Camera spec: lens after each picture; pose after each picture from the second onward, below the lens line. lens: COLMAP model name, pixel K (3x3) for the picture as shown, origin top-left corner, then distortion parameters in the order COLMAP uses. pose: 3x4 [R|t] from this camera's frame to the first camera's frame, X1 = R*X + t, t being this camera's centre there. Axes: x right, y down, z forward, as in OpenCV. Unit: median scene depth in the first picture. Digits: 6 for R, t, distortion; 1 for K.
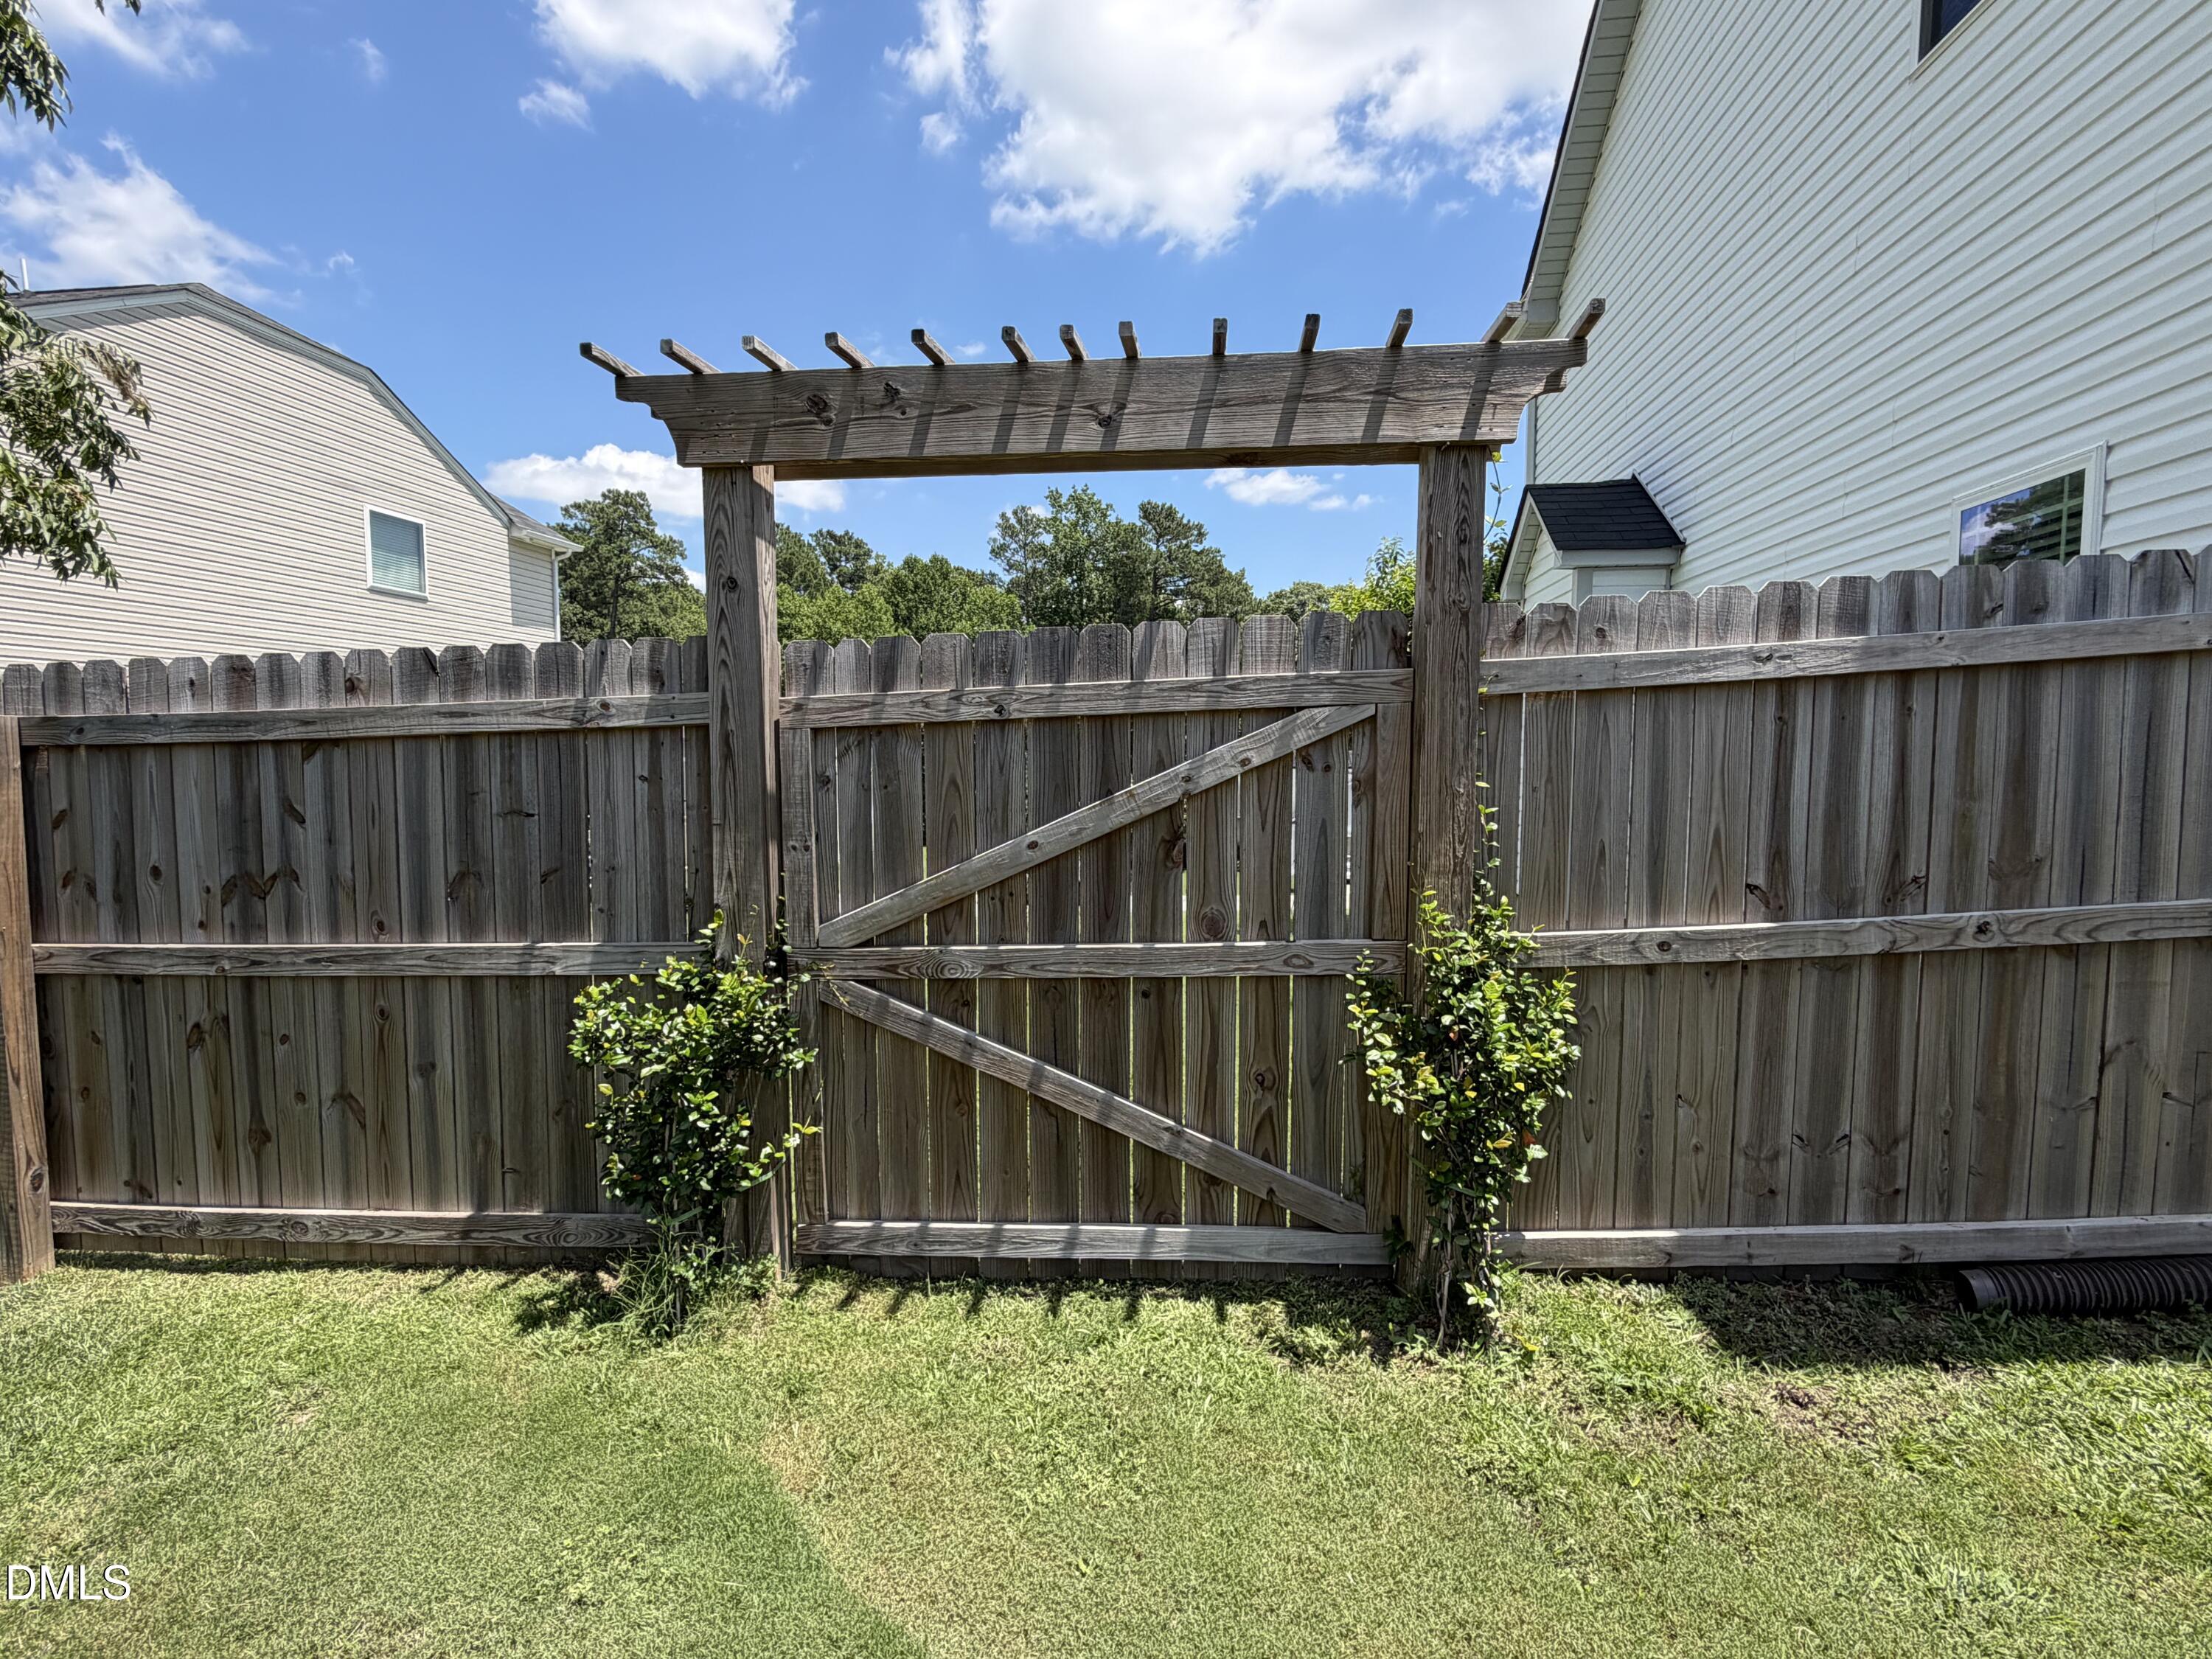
lens RADIAL K [[1102.2, 0, 1105.3], [0, 1102.2, 826.0], [0, 0, 1]] dist [-0.004673, -0.000833]
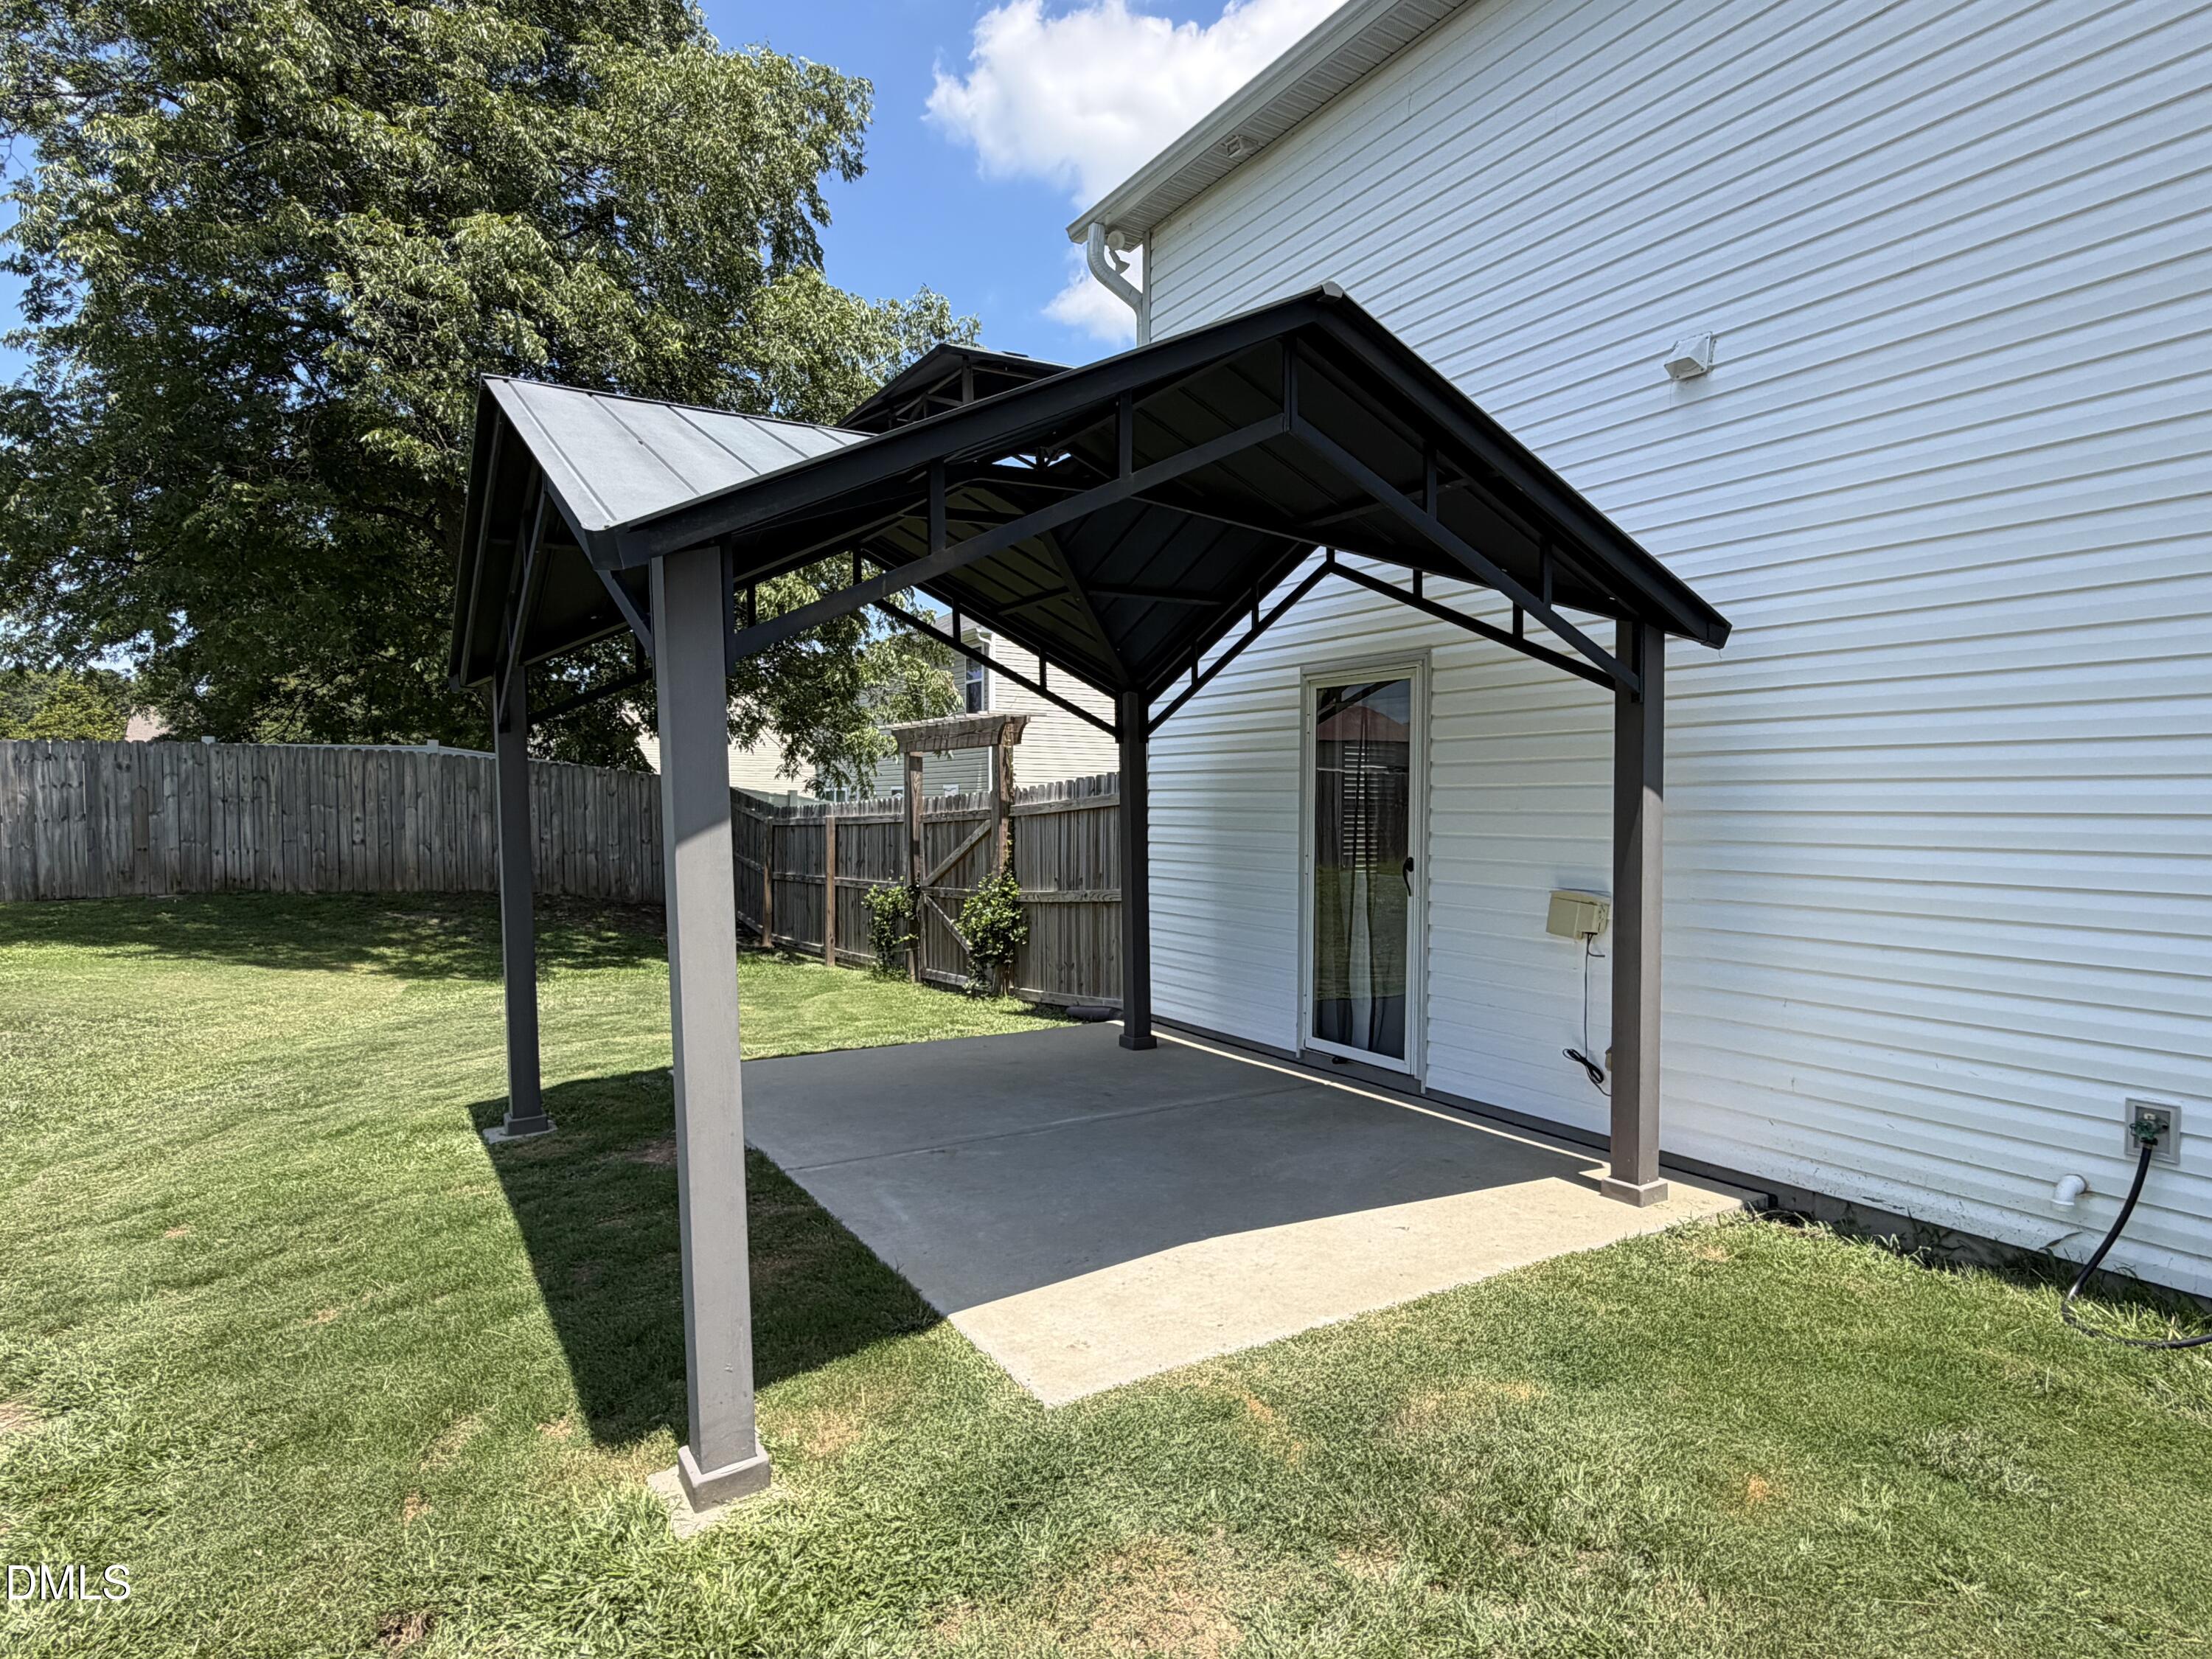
lens RADIAL K [[1239.6, 0, 1106.3], [0, 1239.6, 835.9], [0, 0, 1]] dist [-0.001337, -0.001159]
pose [[0.616588, 0.021823, -0.786983, 2.925265], [-0.060126, 0.998002, -0.019432, -0.003580], [0.784987, 0.059300, 0.616668, -0.894125]]
